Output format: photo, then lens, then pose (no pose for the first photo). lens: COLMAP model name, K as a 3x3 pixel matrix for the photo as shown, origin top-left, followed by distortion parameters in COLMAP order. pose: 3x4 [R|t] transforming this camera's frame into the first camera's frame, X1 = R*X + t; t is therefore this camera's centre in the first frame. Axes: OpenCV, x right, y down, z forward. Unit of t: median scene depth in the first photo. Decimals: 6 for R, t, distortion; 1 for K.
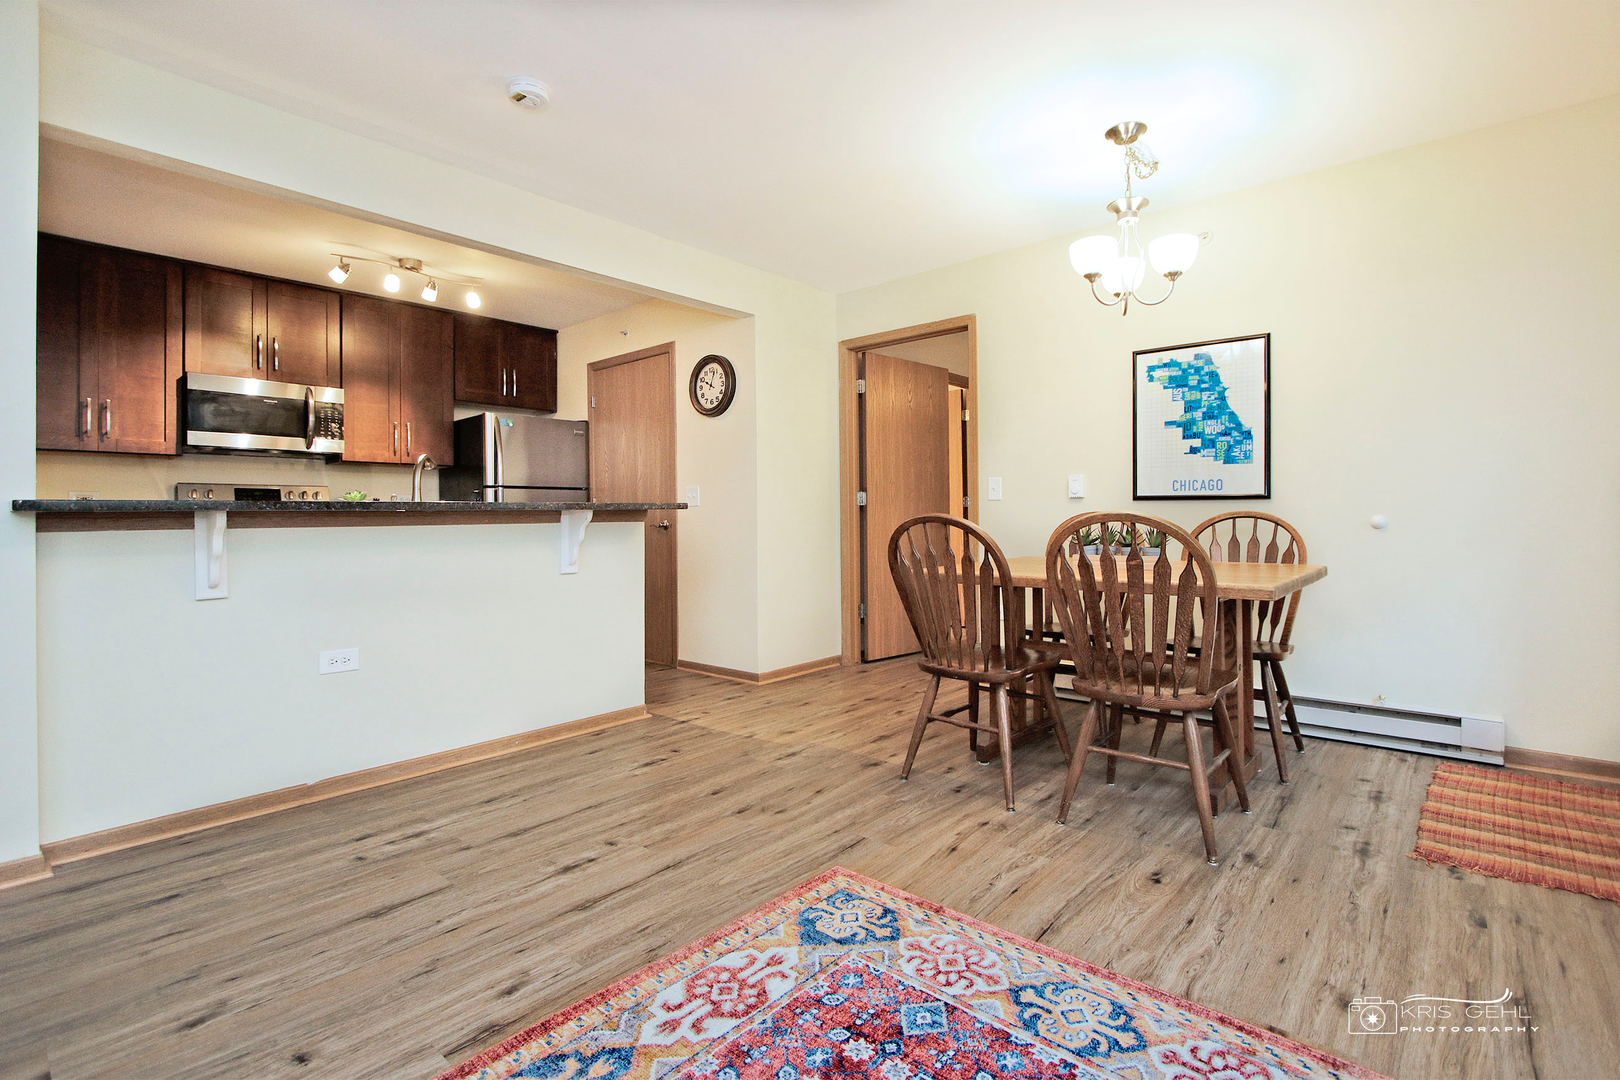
lens RADIAL K [[774.8, 0, 853.6], [0, 774.8, 512.9], [0, 0, 1]] dist [-0.017871, -0.000044]
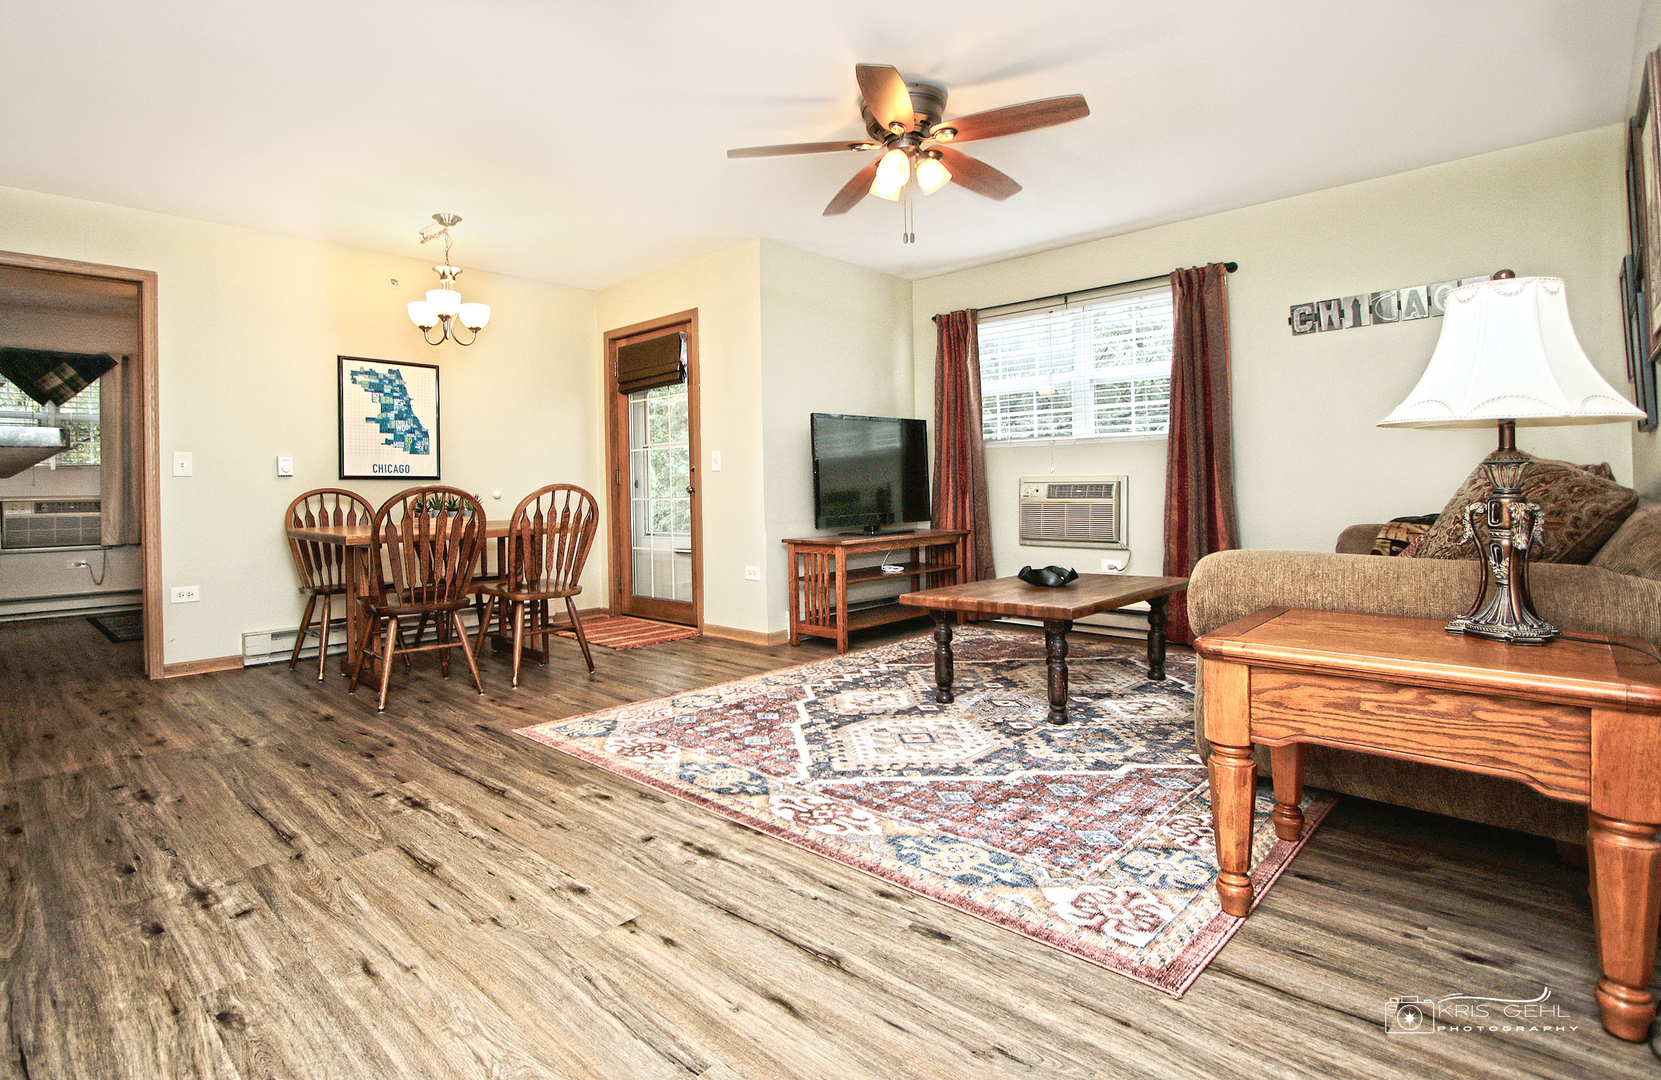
lens RADIAL K [[832.5, 0, 775.3], [0, 832.5, 485.8], [0, 0, 1]] dist [-0.016610, -0.000171]
pose [[0.066383, 0.012058, 0.997721, -1.315218], [0.008778, 0.999881, -0.012668, 0.024605], [-0.997756, 0.009599, 0.066269, 0.355190]]
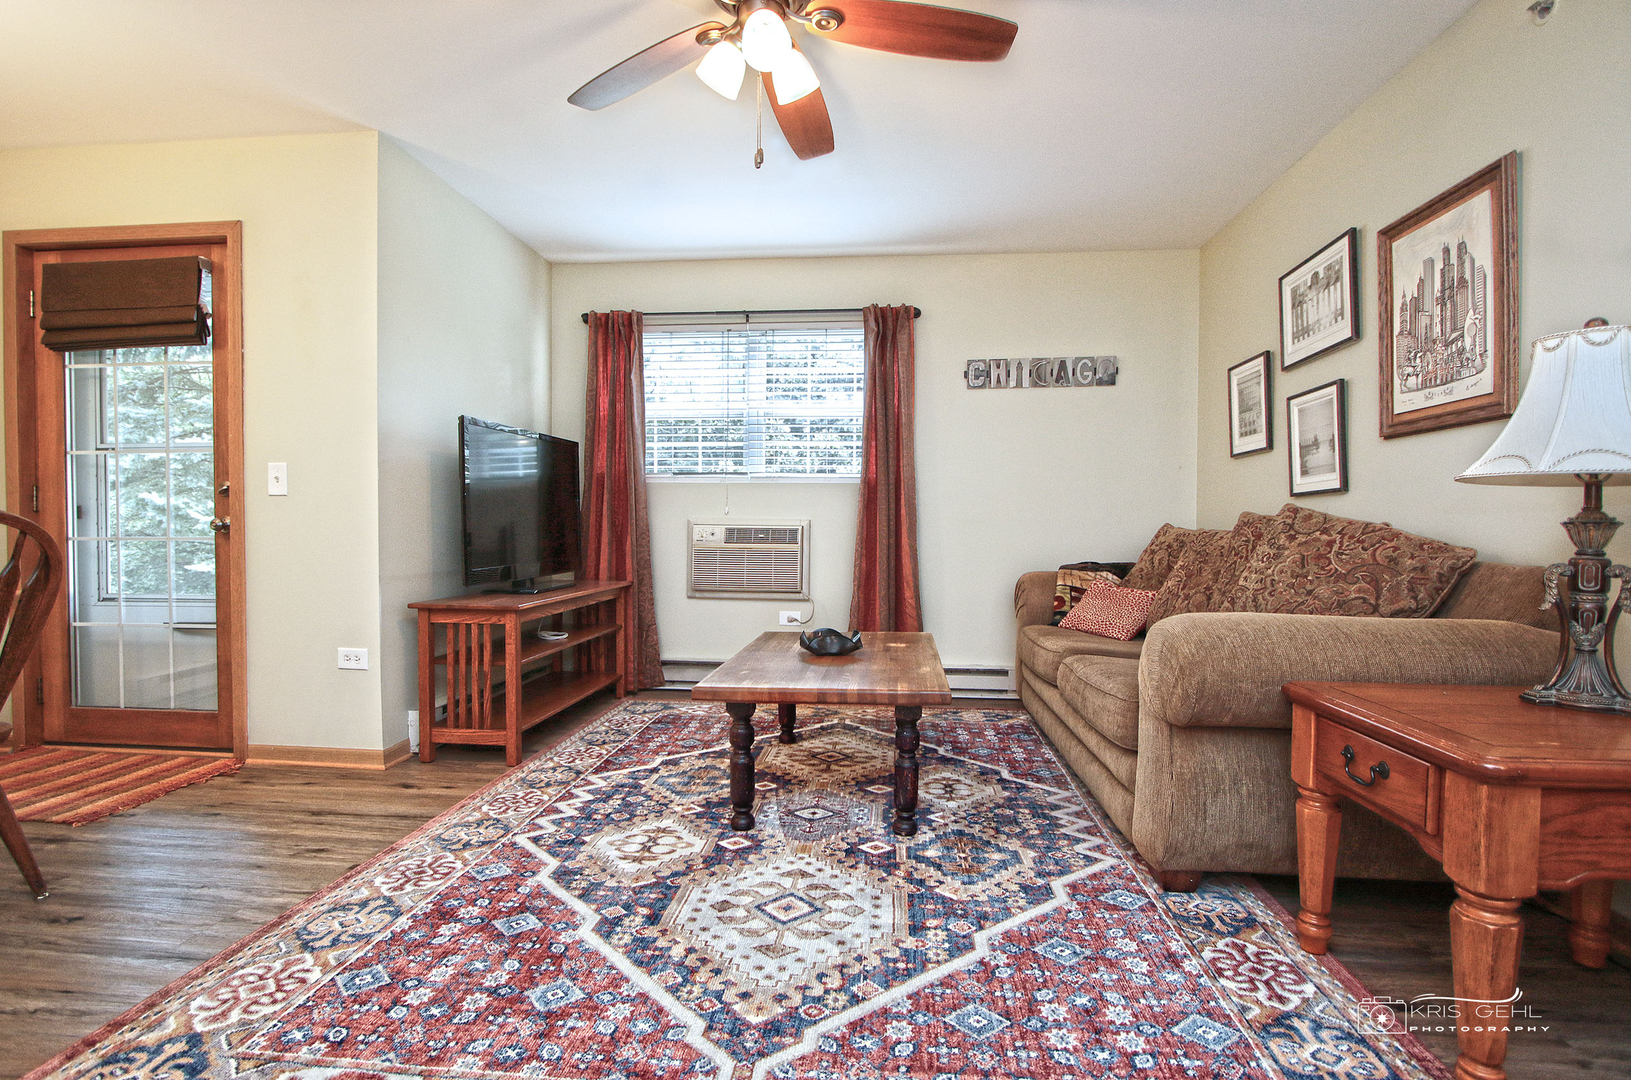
lens RADIAL K [[798.5, 0, 815.5], [0, 798.5, 540.0], [0, 0, 1]] dist [-0.016204, 0.000077]
pose [[-0.576731, -0.009647, 0.816877, -0.707038], [-0.007118, 0.999952, 0.006783, 0.014937], [-0.816903, -0.001902, -0.576772, 0.671890]]
